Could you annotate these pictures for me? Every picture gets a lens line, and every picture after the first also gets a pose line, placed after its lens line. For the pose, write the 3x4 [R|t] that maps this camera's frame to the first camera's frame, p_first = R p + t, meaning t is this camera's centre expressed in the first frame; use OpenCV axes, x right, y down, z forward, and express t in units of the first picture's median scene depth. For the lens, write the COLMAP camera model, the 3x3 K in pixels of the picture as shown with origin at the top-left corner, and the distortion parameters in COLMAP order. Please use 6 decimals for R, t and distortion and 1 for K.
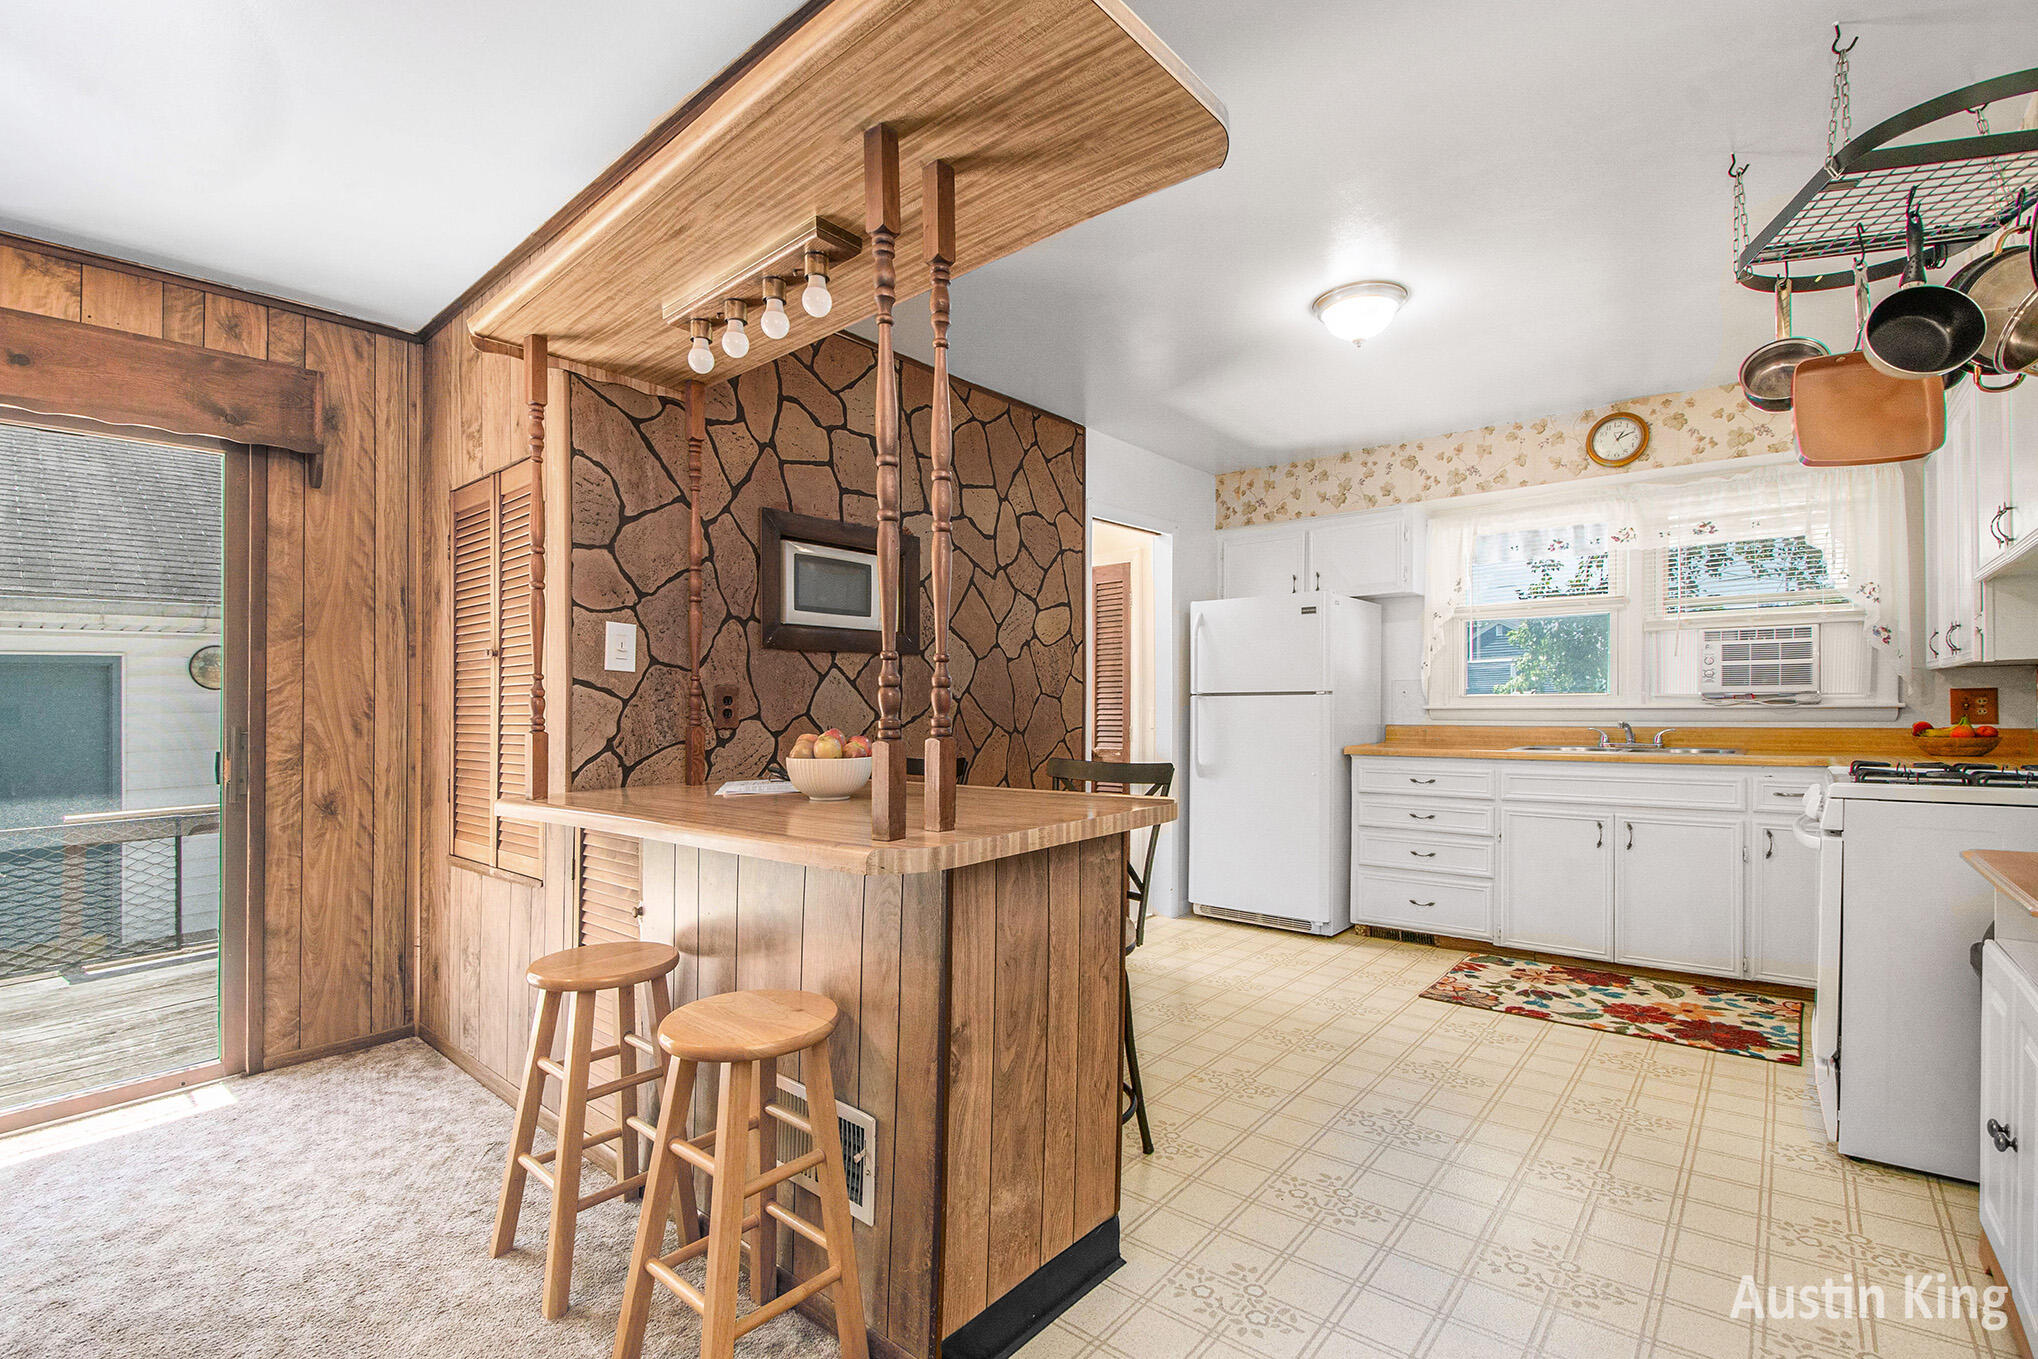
lens RADIAL K [[900.9, 0, 1010.2], [0, 900.9, 732.9], [0, 0, 1]] dist [0.001647, -0.001690]
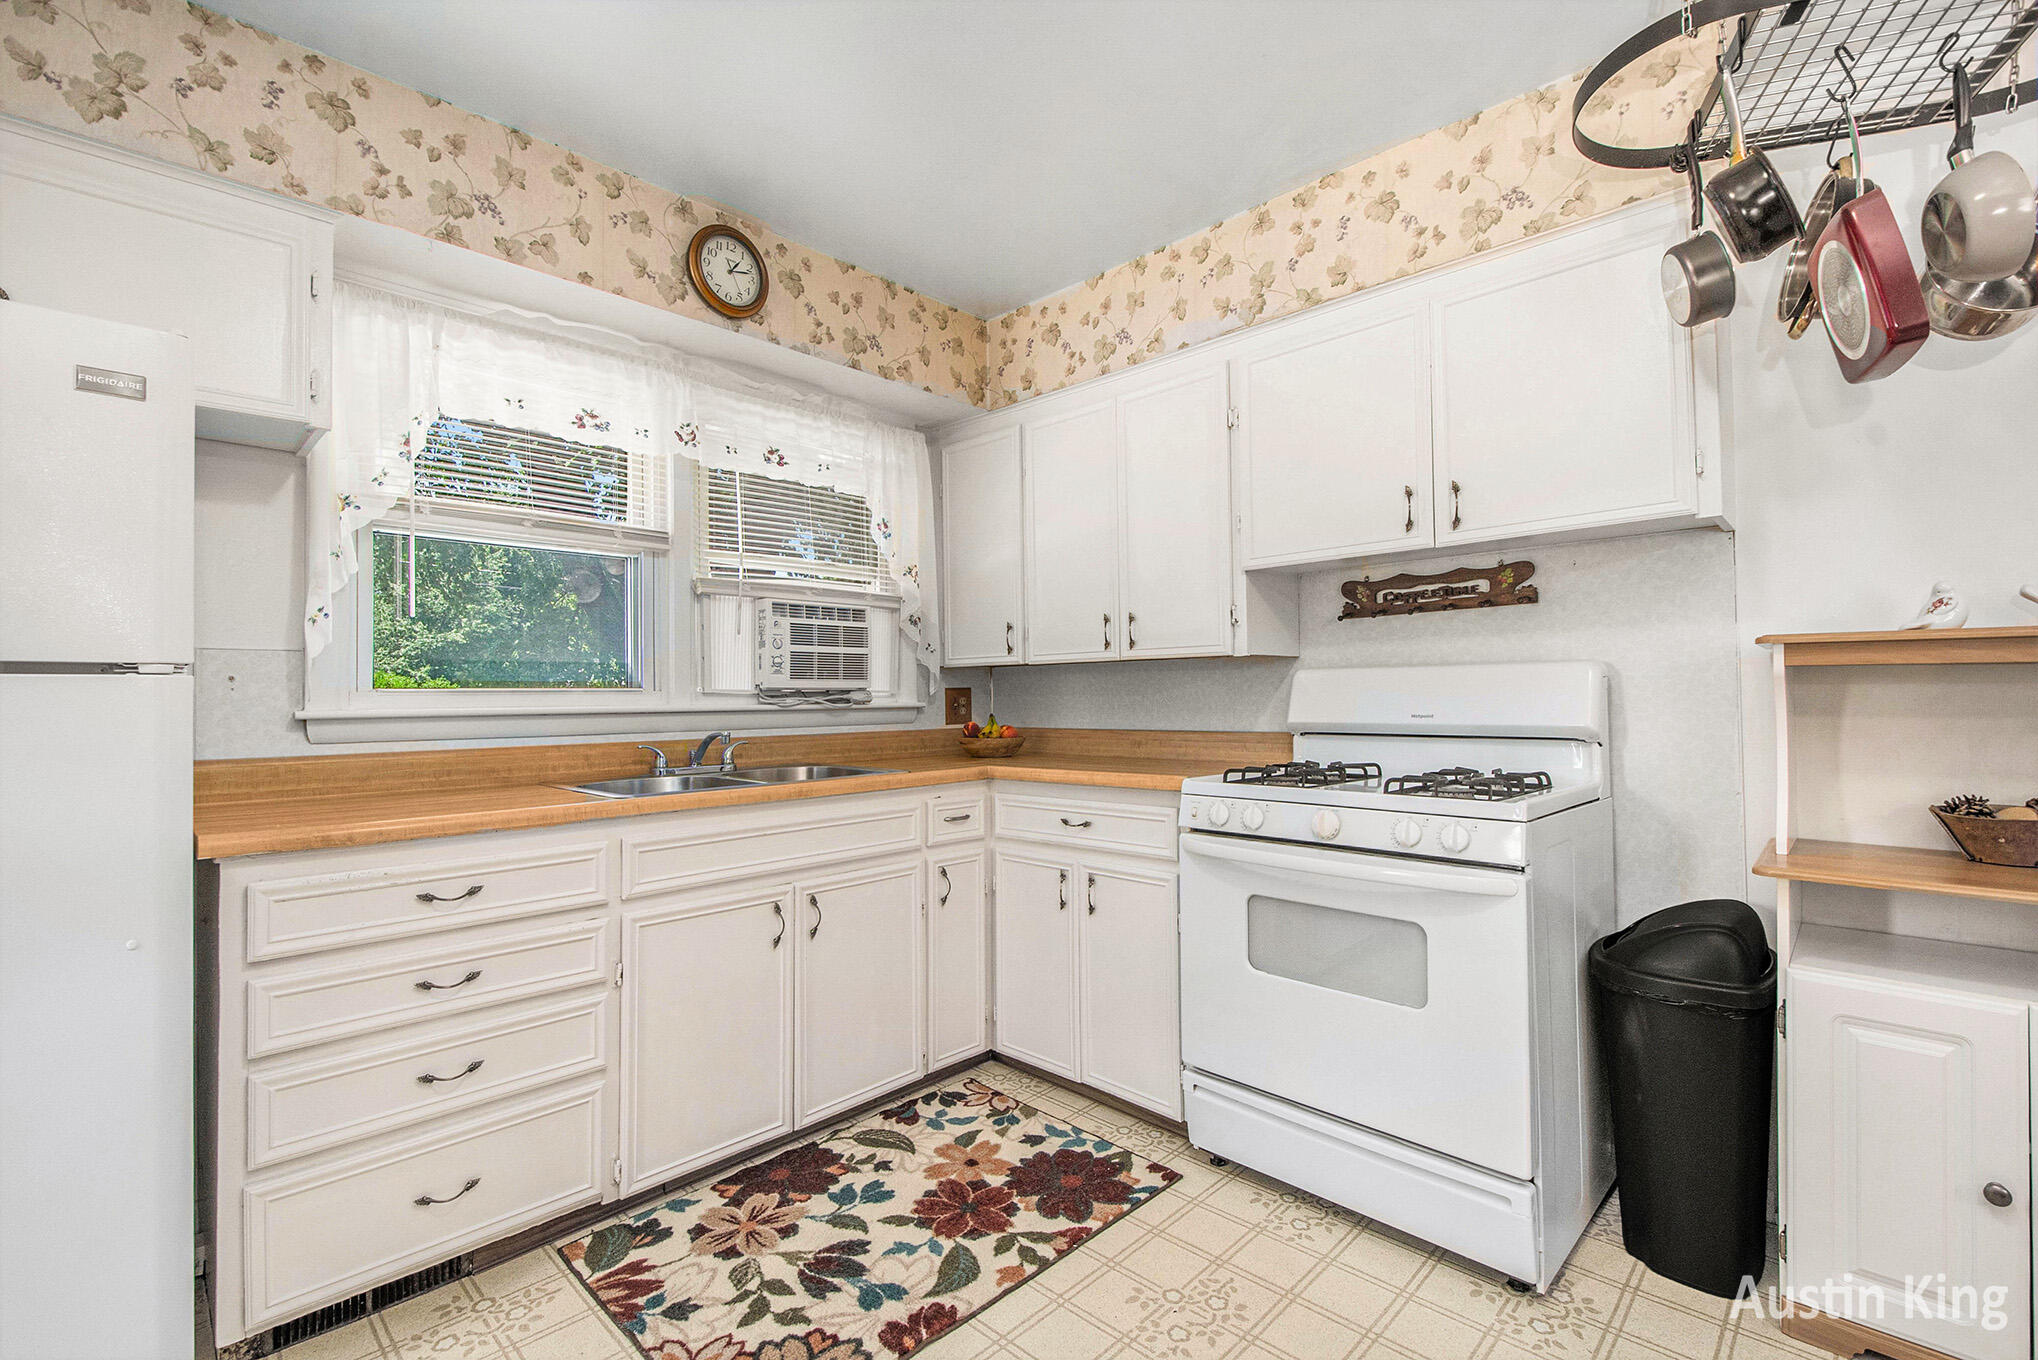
lens RADIAL K [[900.9, 0, 966.6], [0, 900.9, 689.0], [0, 0, 1]] dist [0.001647, -0.001690]
pose [[0.079071, 0.018519, 0.996697, 0.077804], [0.040161, 0.998957, -0.021747, -0.023970], [-0.996060, 0.041748, 0.078245, 0.869796]]
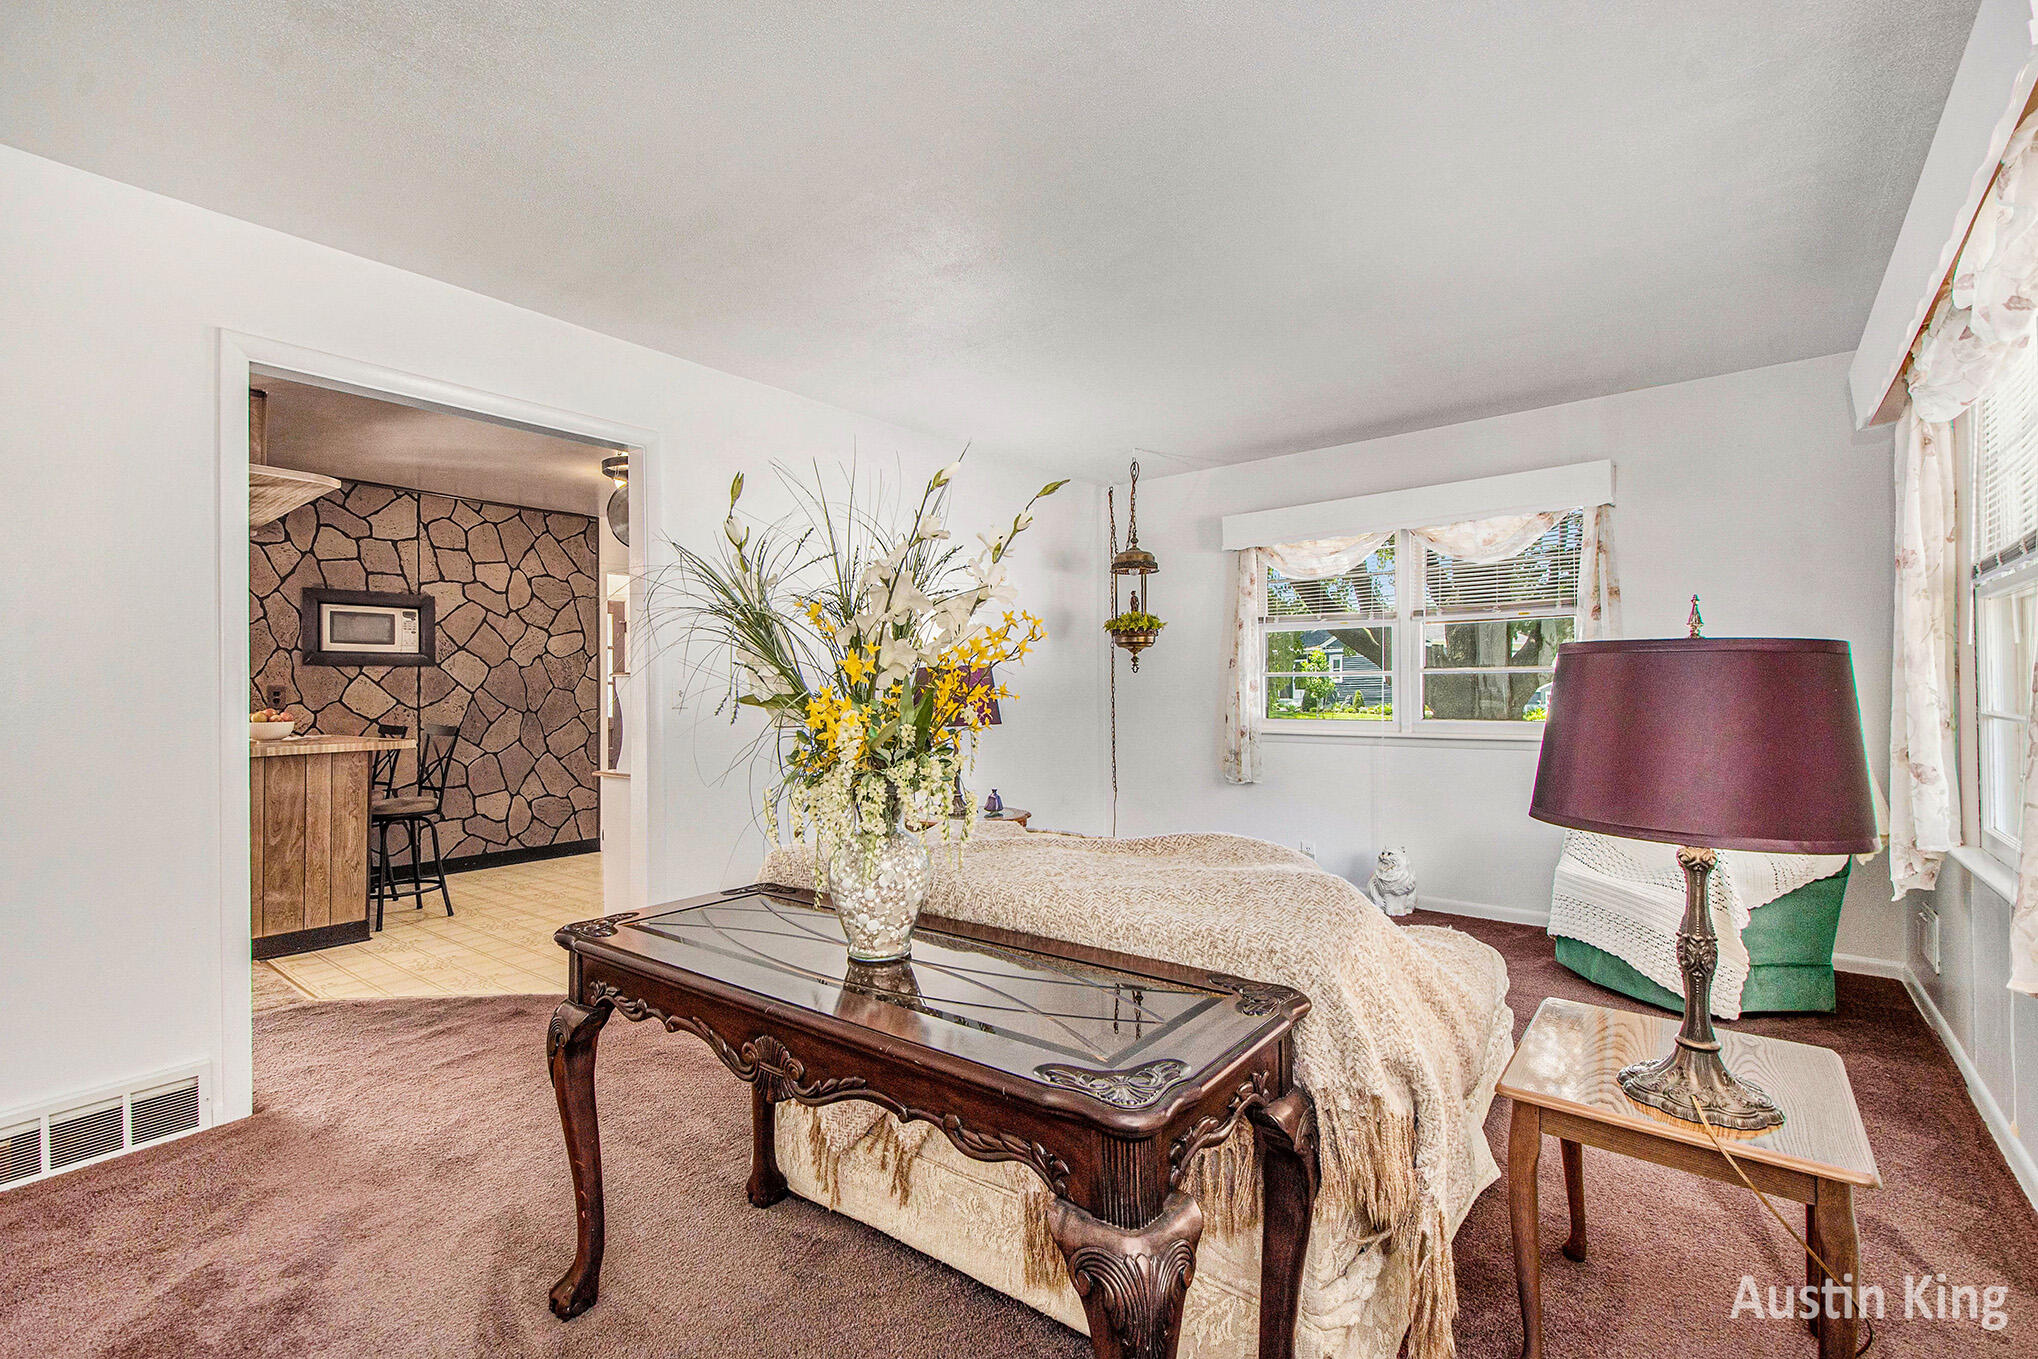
lens RADIAL K [[900.9, 0, 1027.6], [0, 900.9, 681.8], [0, 0, 1]] dist [0.001647, -0.001690]
pose [[0.997531, -0.004126, 0.070105, 0.843506], [0.006998, 0.999144, -0.040776, 0.018552], [-0.069877, 0.041166, 0.996706, -0.718966]]
